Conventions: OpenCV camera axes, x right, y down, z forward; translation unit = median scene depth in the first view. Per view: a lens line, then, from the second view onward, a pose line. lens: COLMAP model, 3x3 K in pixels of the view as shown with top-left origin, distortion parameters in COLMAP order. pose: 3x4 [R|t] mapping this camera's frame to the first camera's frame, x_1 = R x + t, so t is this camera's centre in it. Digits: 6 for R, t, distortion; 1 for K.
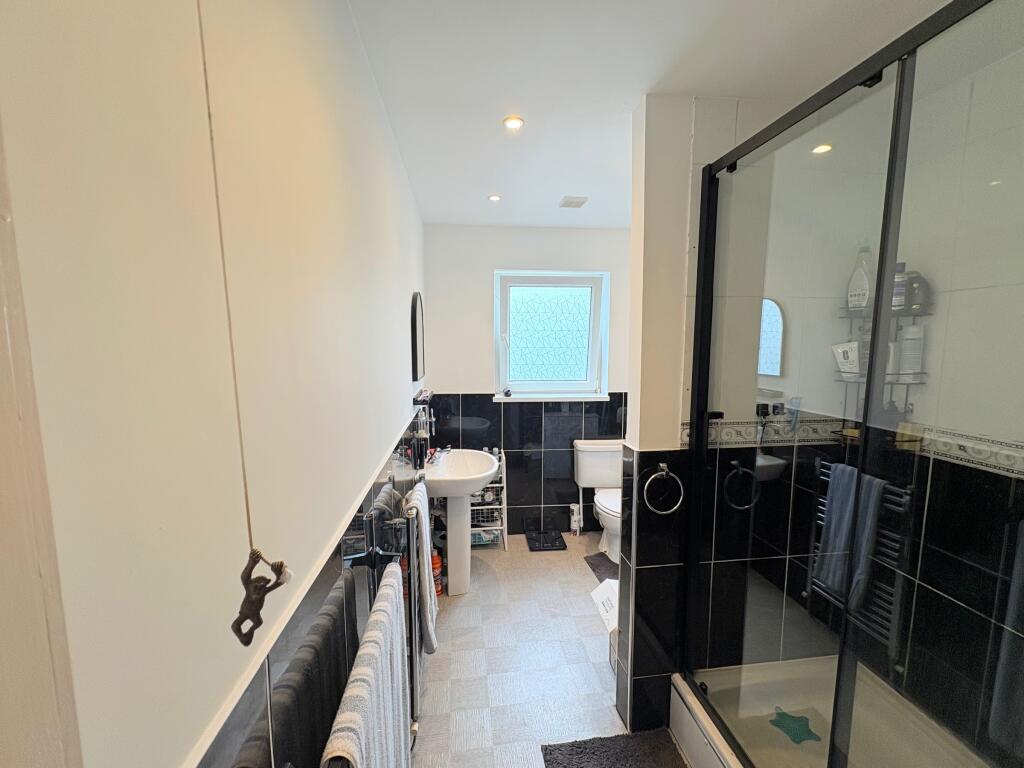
lens RADIAL K [[408.6, 0, 513.6], [0, 408.6, 385.2], [0, 0, 1]] dist [-0.001219, -0.000609]
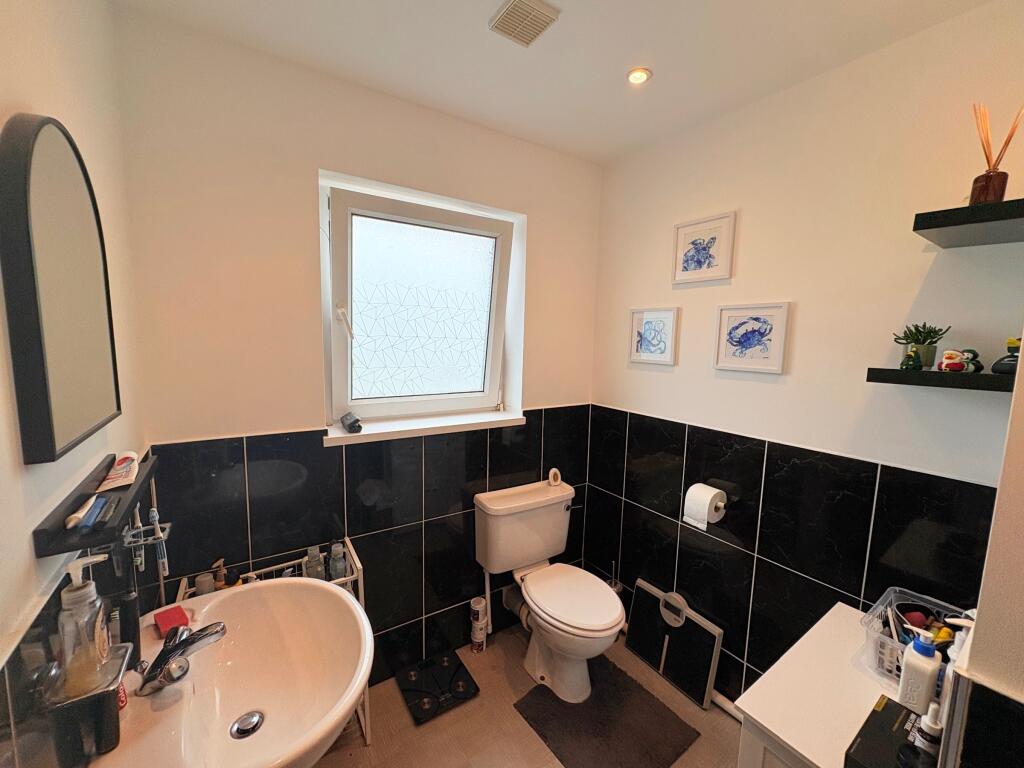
lens RADIAL K [[408.6, 0, 508.9], [0, 408.6, 380.1], [0, 0, 1]] dist [-0.001219, -0.000609]
pose [[0.894193, -0.036977, 0.446153, -0.066749], [0.037407, 0.999269, 0.007847, -0.034583], [-0.446117, 0.009673, 0.894922, 0.452936]]
